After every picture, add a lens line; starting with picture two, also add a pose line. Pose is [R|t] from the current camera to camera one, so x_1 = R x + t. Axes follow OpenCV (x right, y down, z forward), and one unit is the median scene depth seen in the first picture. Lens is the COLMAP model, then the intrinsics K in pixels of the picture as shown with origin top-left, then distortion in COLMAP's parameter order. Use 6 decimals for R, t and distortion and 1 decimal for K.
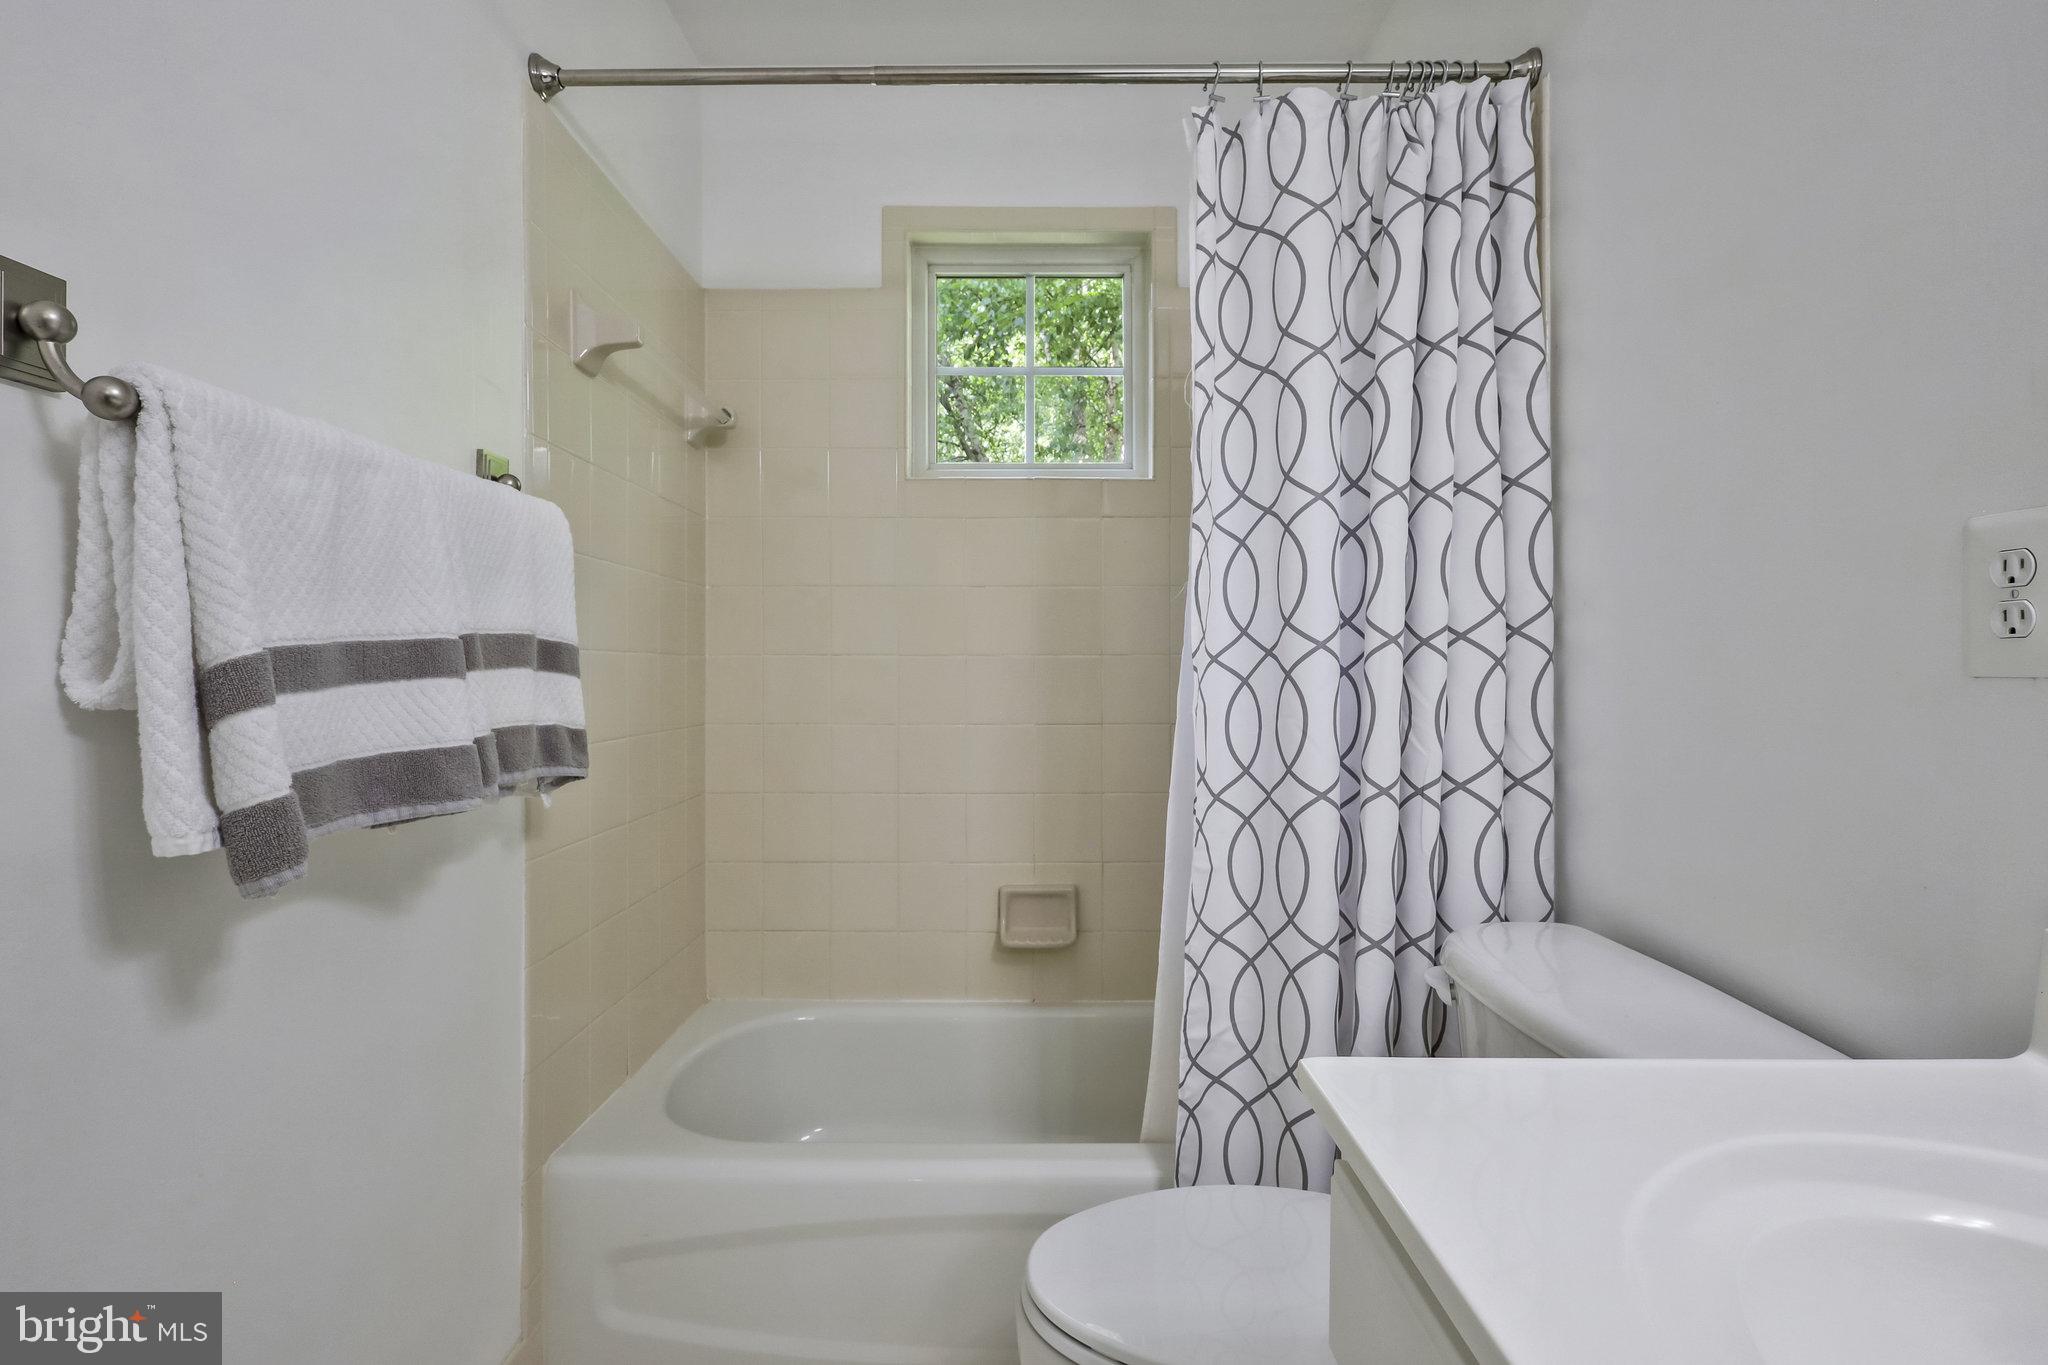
lens RADIAL K [[961.3, 0, 1029.9], [0, 961.3, 673.0], [0, 0, 1]] dist [0.001614, 0.000006]
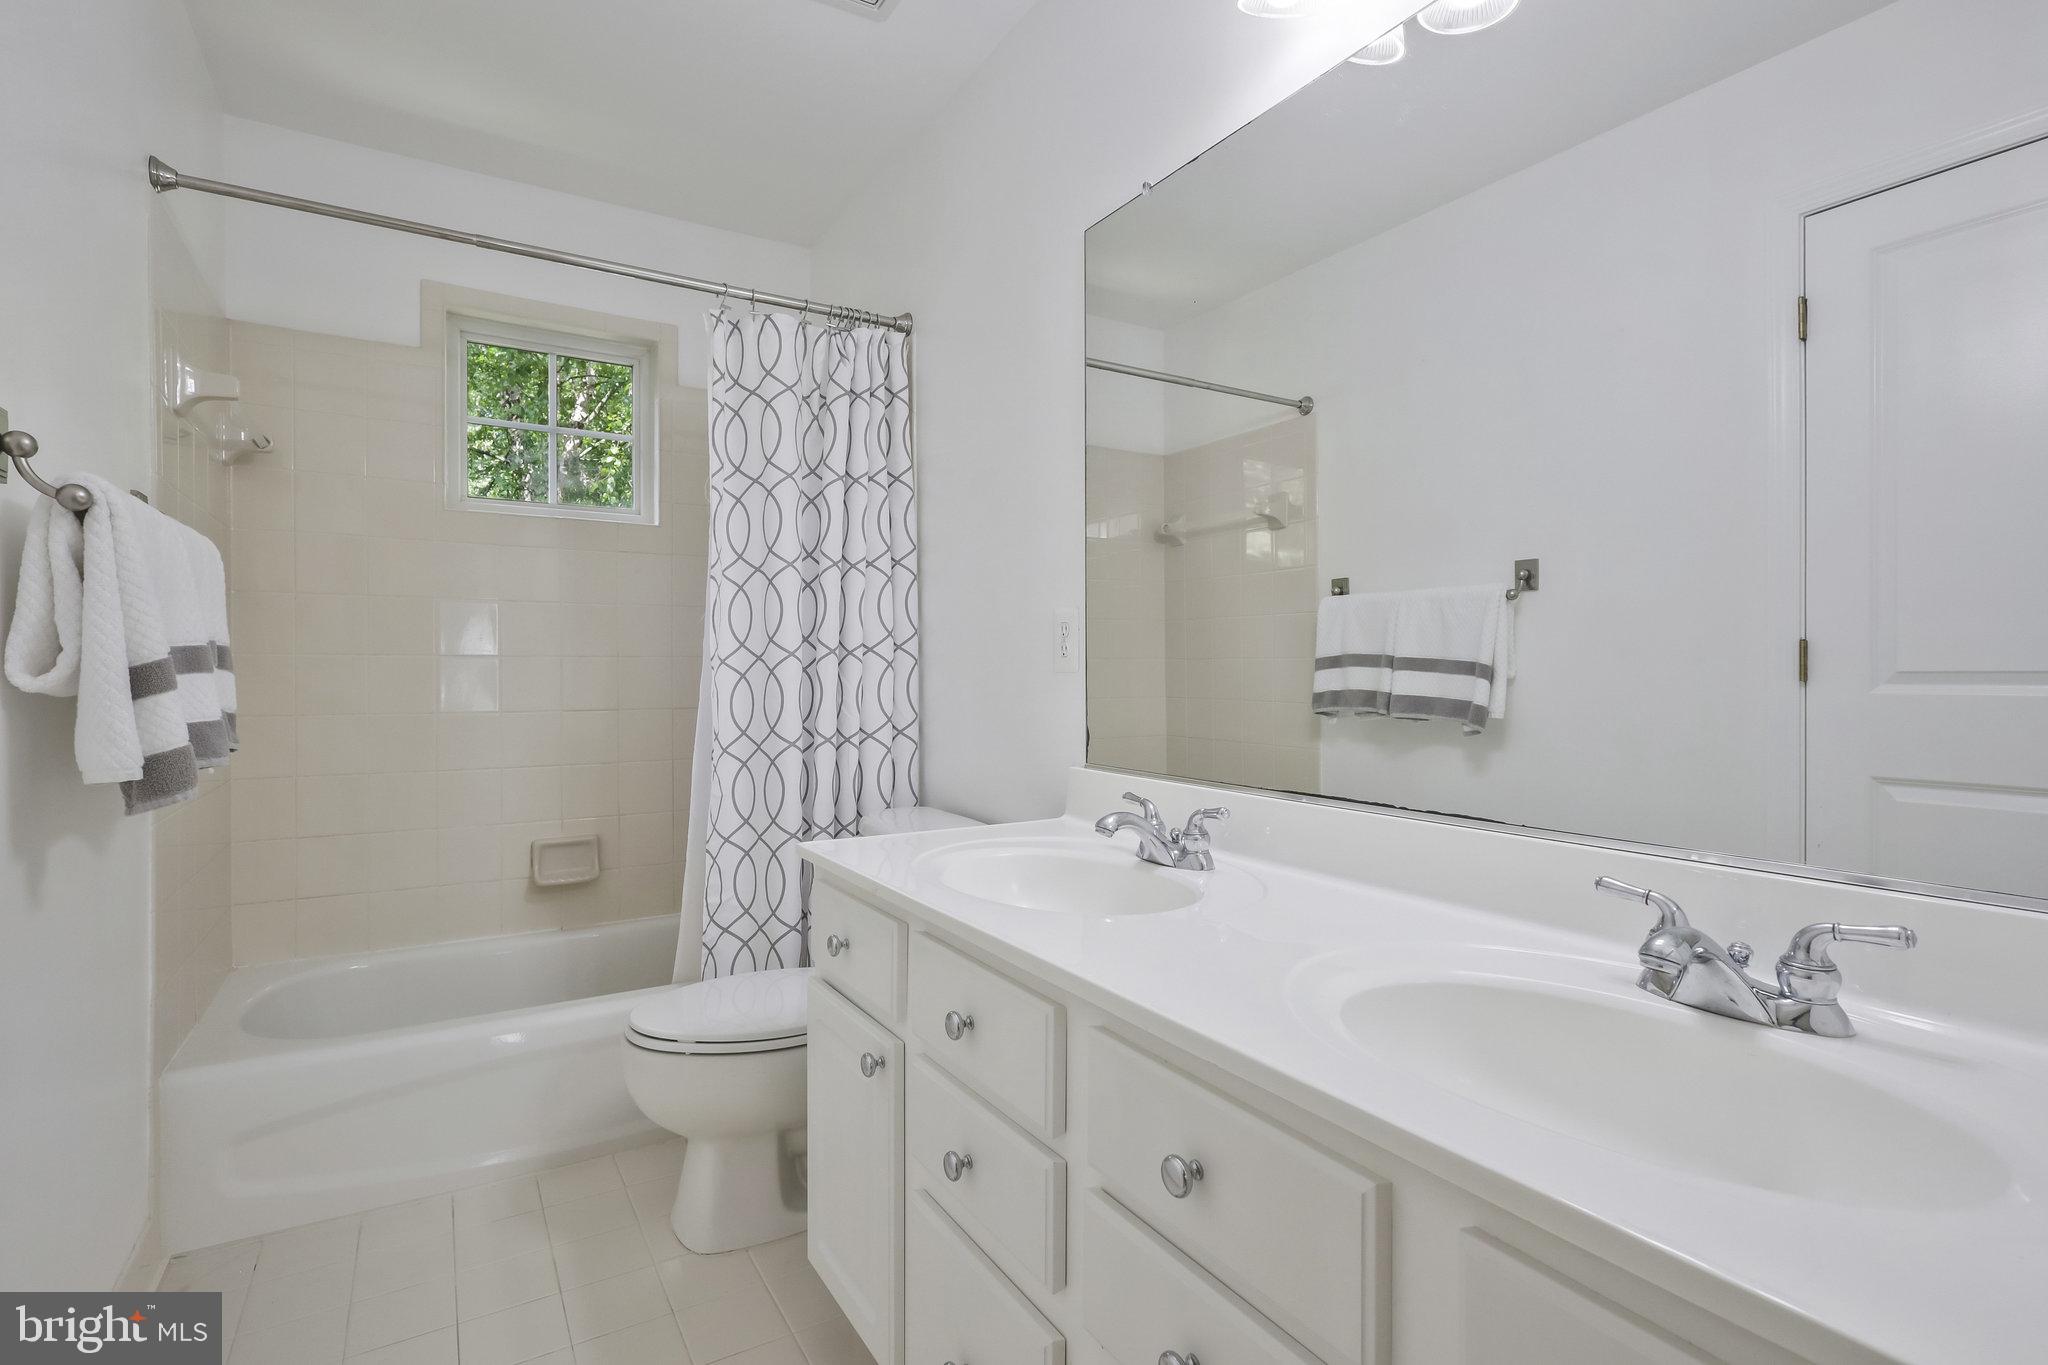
lens RADIAL K [[961.3, 0, 1029.9], [0, 961.3, 673.0], [0, 0, 1]] dist [0.001614, 0.000006]
pose [[0.841134, -0.000733, 0.540826, -0.242951], [0.000743, 1.000000, 0.000199, 0.003947], [-0.540826, 0.000235, 0.841135, -0.605179]]
